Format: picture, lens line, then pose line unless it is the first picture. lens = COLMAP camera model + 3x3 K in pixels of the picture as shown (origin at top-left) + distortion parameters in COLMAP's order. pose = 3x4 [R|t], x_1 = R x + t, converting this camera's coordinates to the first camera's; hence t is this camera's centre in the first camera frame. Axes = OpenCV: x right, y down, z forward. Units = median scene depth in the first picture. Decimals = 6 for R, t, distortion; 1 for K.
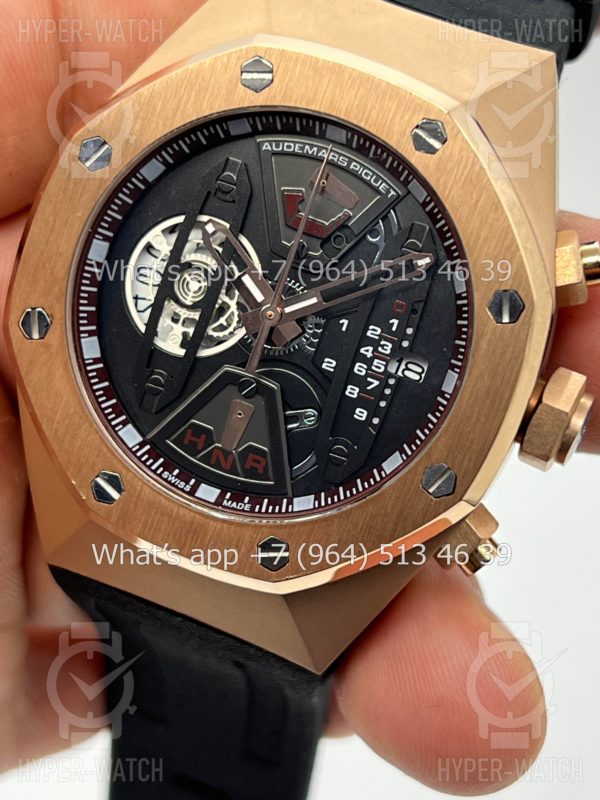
lens RADIAL K [[1832.0, 0, 300.0], [0, 1832.0, 400.0], [0, 0, 1]] dist [0.178201, 0.039823]
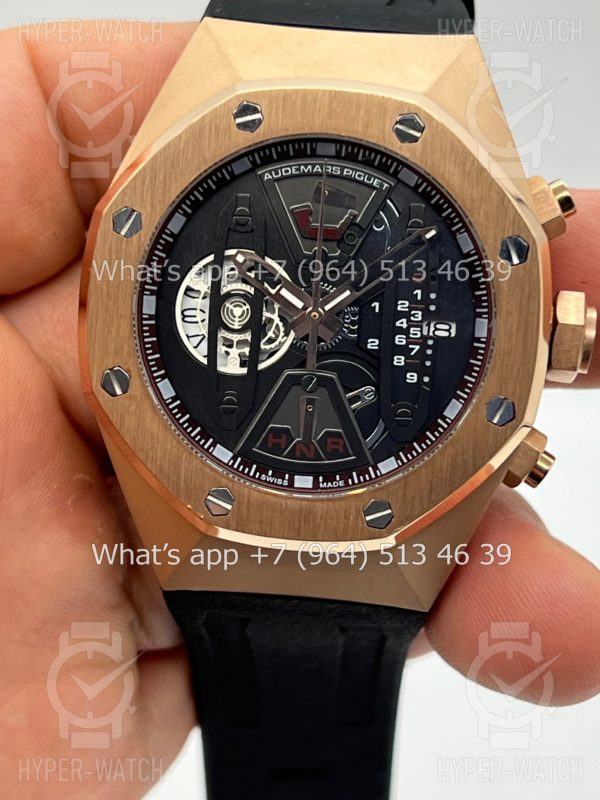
lens RADIAL K [[1832.0, 0, 300.0], [0, 1832.0, 400.0], [0, 0, 1]] dist [0.178201, 0.039823]
pose [[0.950202, -0.281661, 0.133352, -0.190745], [0.284473, 0.958682, -0.002122, 0.003763], [-0.127244, 0.039951, 0.991067, -0.130536]]
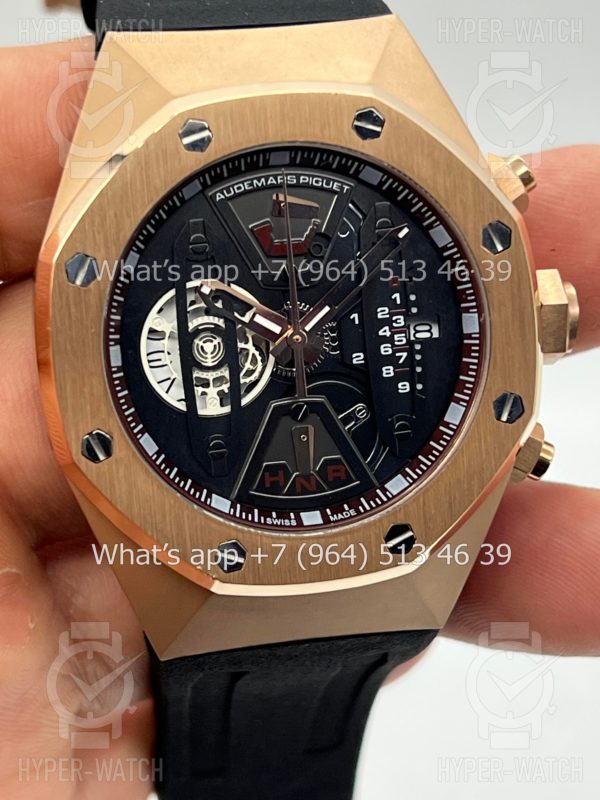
lens RADIAL K [[1832.0, 0, 300.0], [0, 1832.0, 400.0], [0, 0, 1]] dist [0.178201, 0.039823]
pose [[0.849480, -0.435355, 0.298076, -0.341670], [0.431531, 0.898340, 0.082260, -0.100050], [-0.303586, 0.058750, 0.950991, -0.002357]]
